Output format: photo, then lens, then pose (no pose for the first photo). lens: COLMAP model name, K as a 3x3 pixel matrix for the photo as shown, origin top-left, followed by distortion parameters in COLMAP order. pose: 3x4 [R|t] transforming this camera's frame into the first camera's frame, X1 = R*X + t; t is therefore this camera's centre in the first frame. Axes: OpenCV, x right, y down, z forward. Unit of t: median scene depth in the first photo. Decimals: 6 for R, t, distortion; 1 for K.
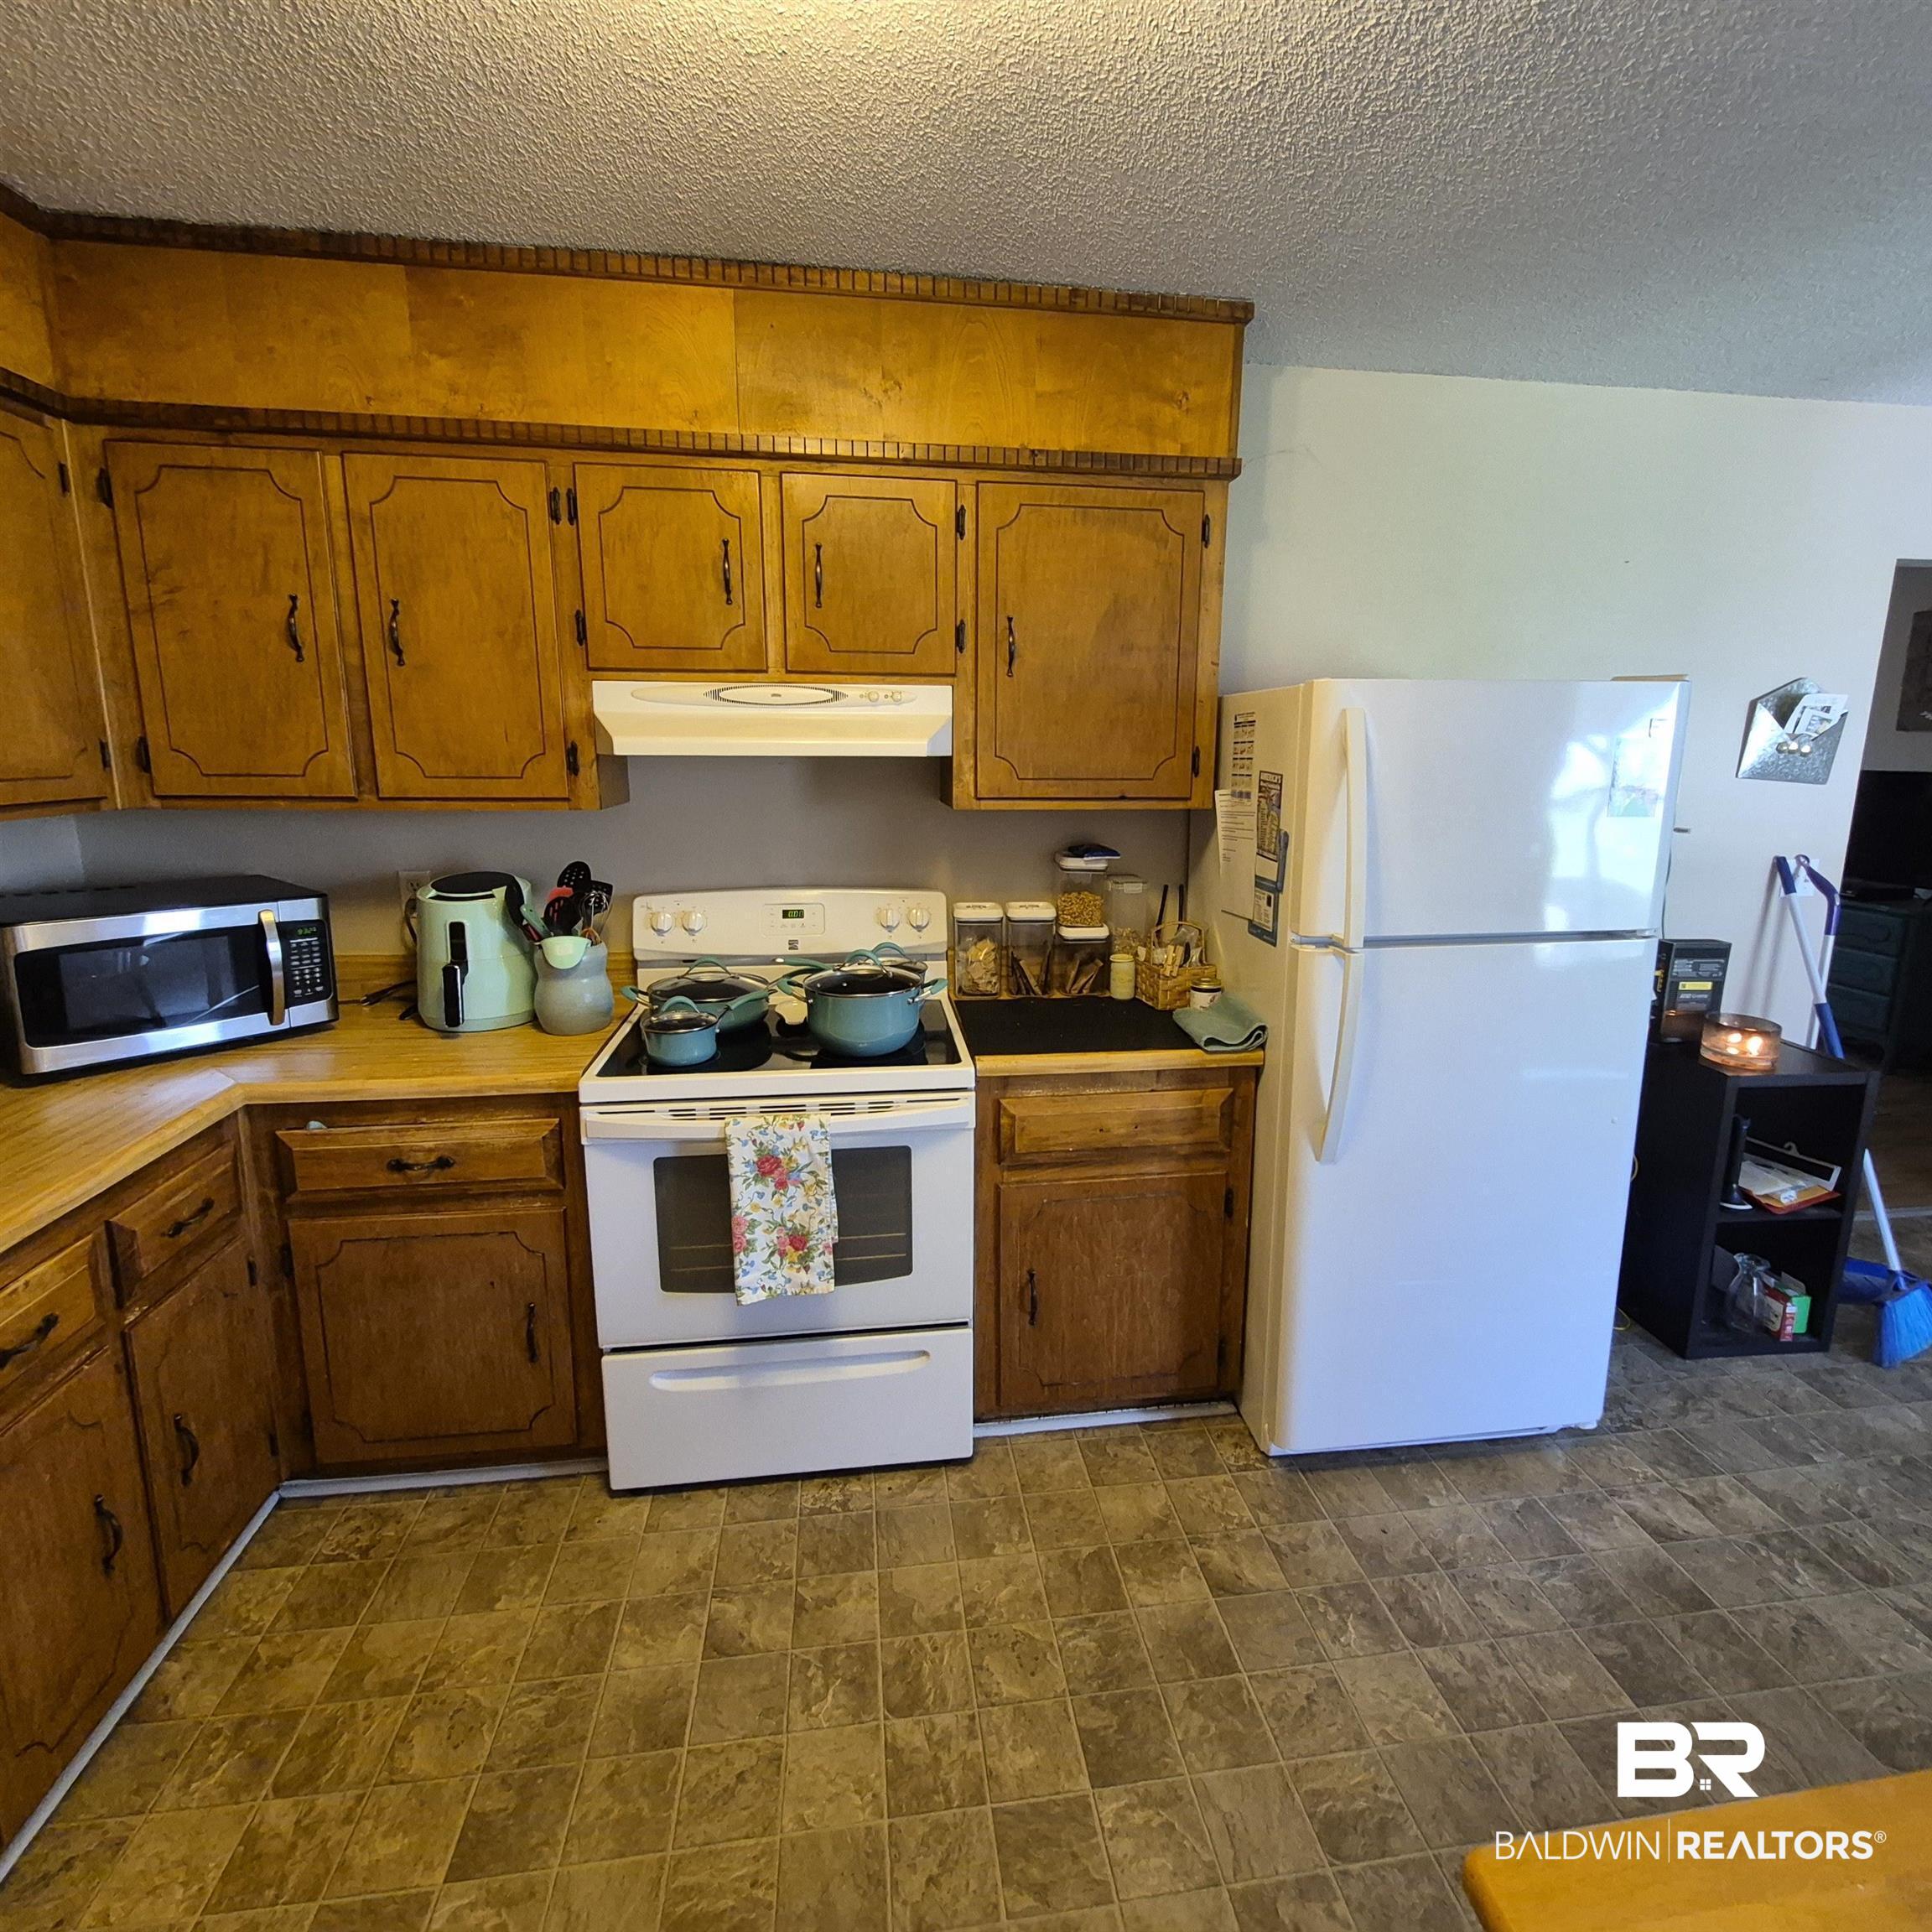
lens RADIAL K [[1012.7, 0, 994.0], [0, 1012.7, 934.0], [0, 0, 1]] dist [0.002933, -0.002058]
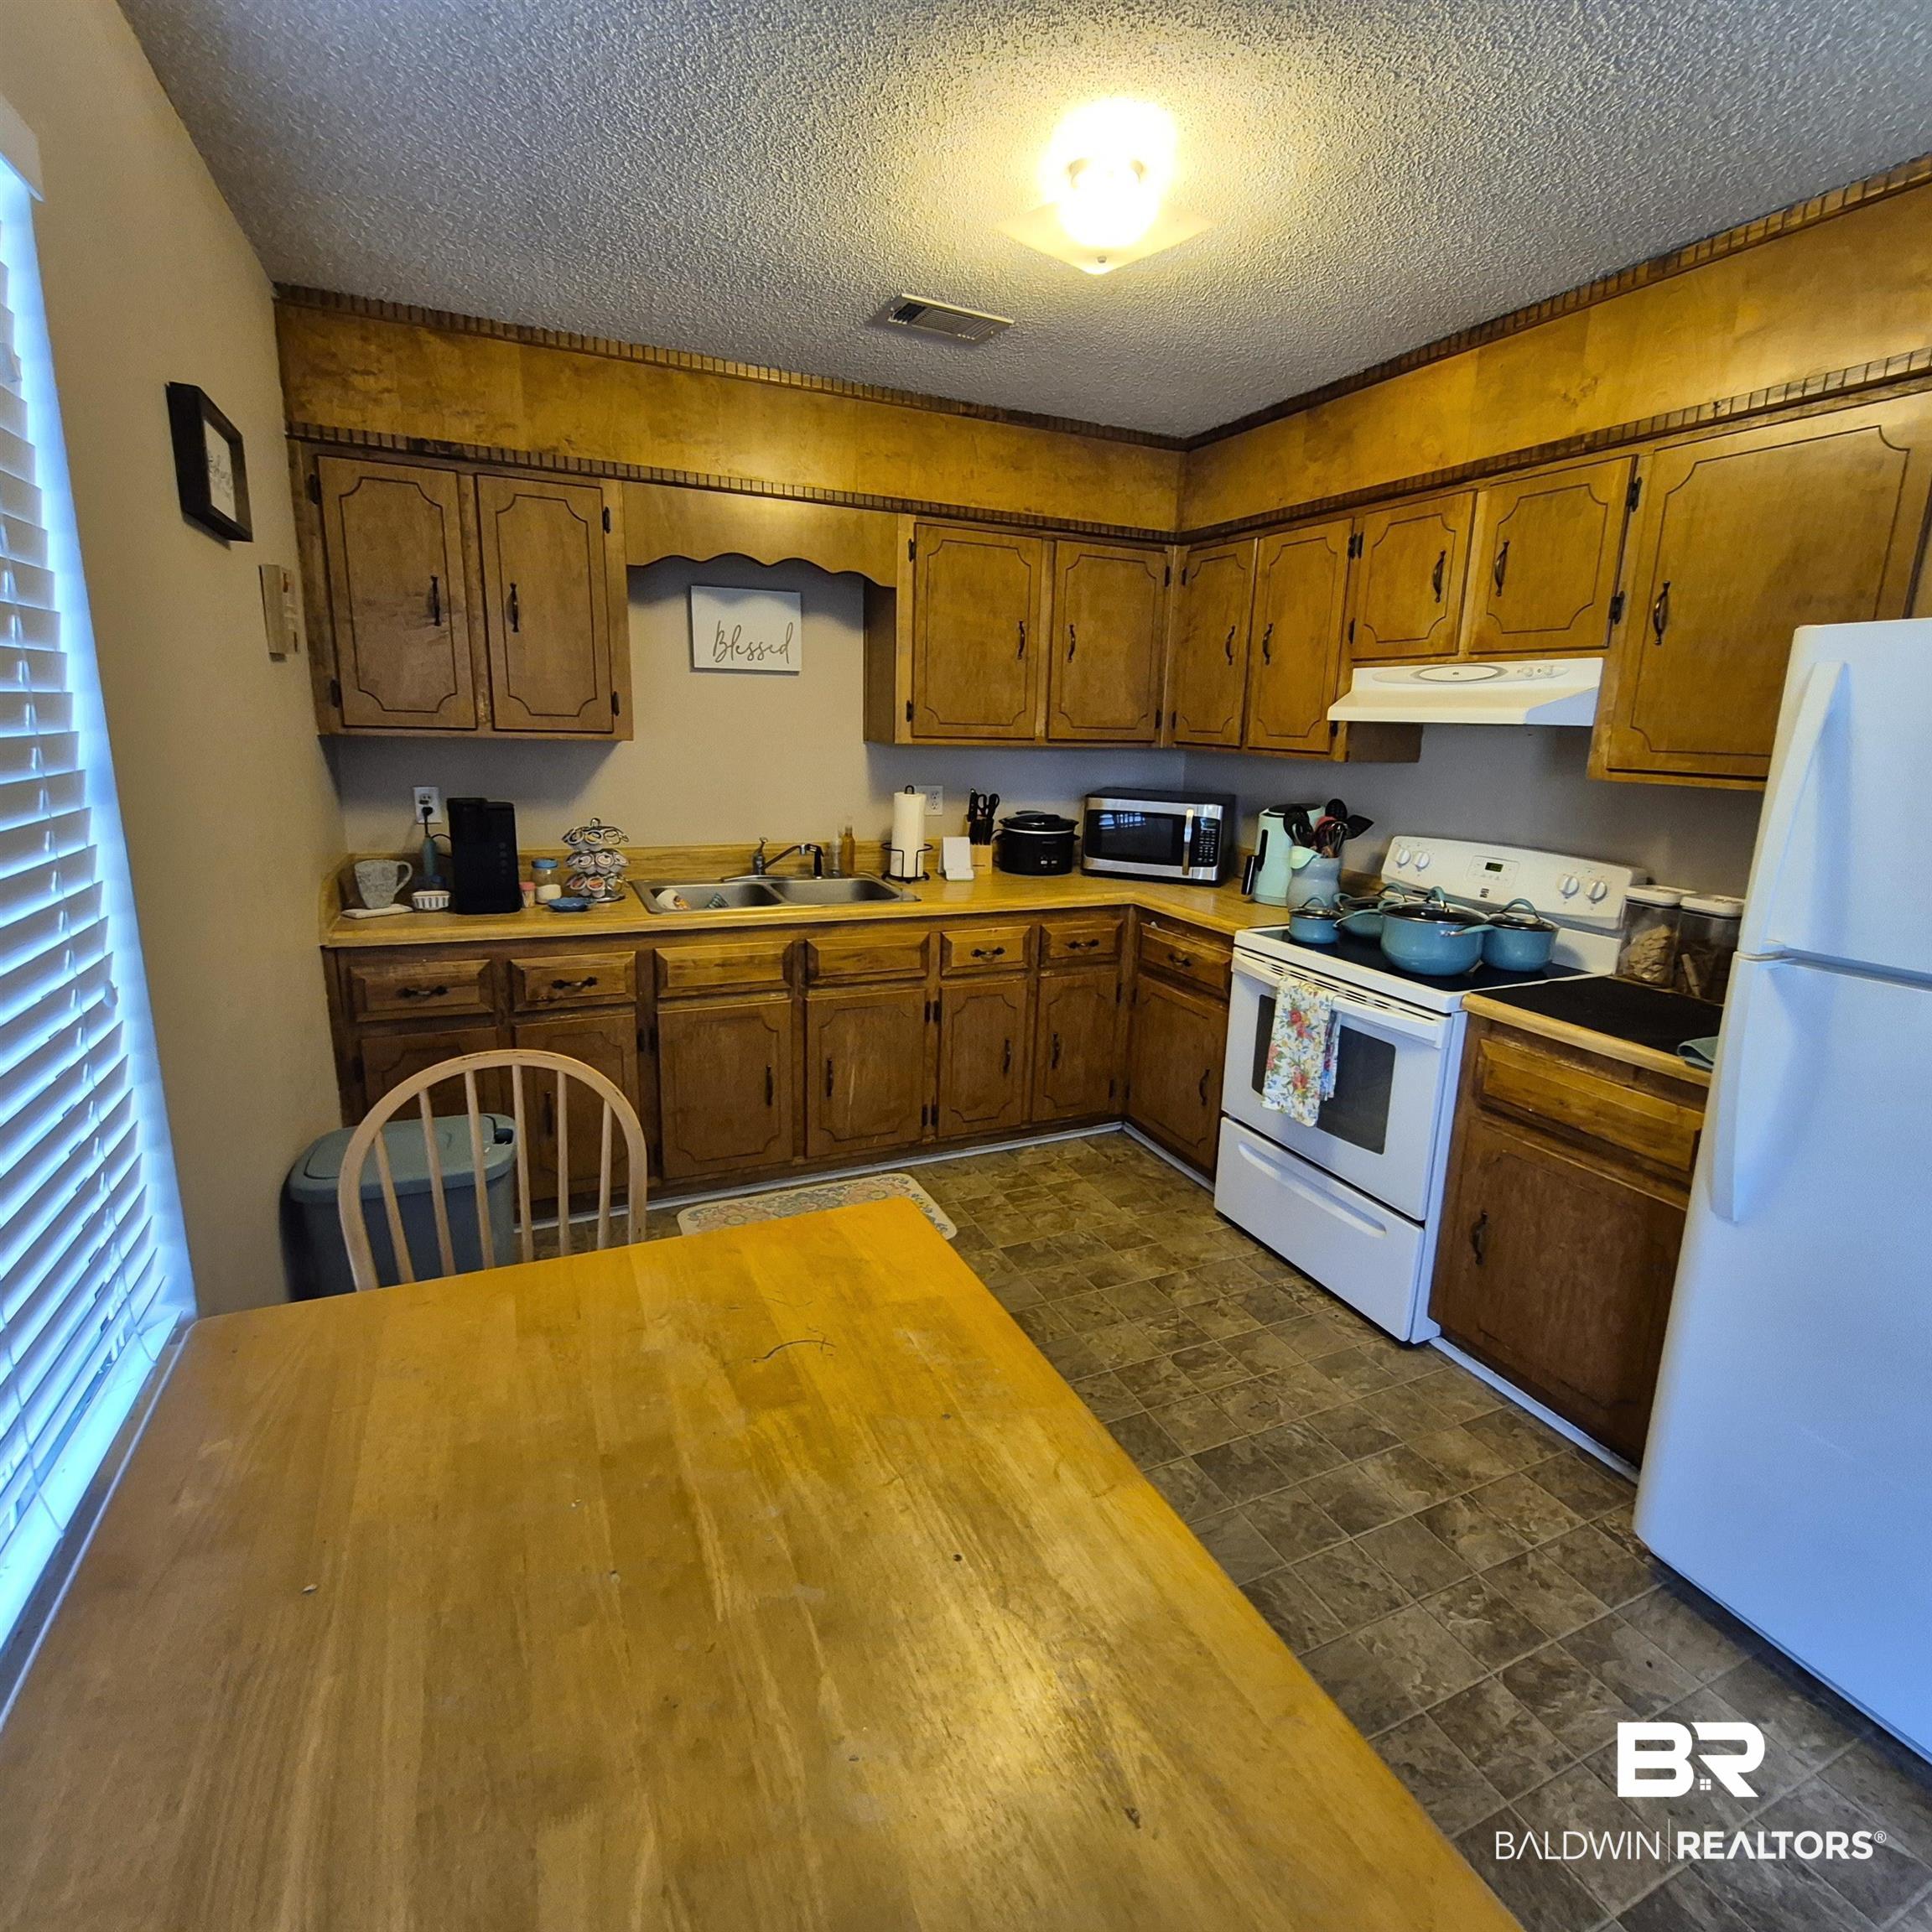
lens RADIAL K [[1015.5, 0, 968.2], [0, 1015.5, 931.3], [0, 0, 1]] dist [0.002941, 0.001084]
pose [[0.274714, 0.200272, -0.940438, 0.895104], [-0.203797, 0.967974, 0.146605, 0.003764], [0.939680, 0.151384, 0.306731, 0.134833]]
